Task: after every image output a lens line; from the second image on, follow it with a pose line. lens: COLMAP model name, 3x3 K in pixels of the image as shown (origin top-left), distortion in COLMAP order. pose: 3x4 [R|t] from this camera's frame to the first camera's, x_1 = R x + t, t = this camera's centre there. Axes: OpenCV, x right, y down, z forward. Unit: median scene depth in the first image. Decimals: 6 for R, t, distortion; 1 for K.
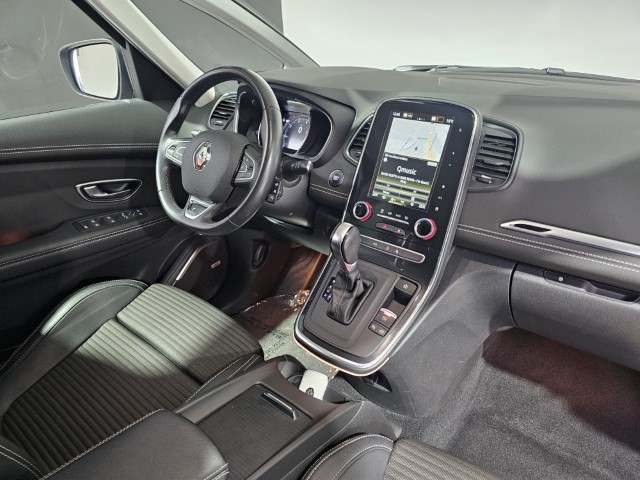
lens RADIAL K [[439.3, 0, 320.5], [0, 439.3, 240.4], [0, 0, 1]] dist [0.032227, -0.021971]
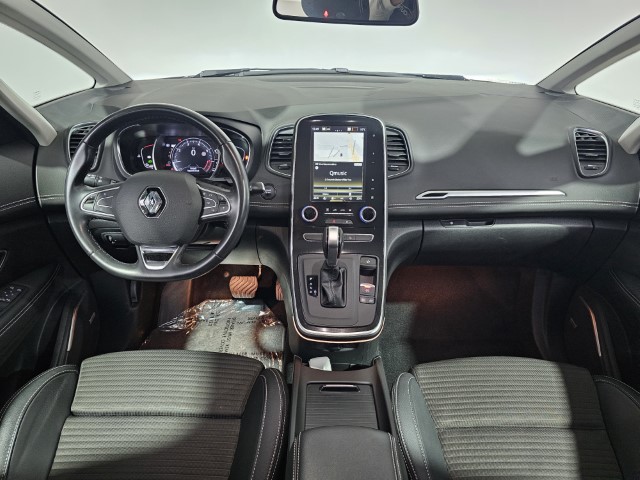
lens RADIAL K [[439.3, 0, 323.7], [0, 439.3, 237.7], [0, 0, 1]] dist [0.032227, -0.021971]
pose [[0.773291, -0.290231, 0.563726, -0.586746], [0.265332, 0.955619, 0.128026, -0.155234], [-0.575865, 0.050573, 0.815979, 0.025956]]
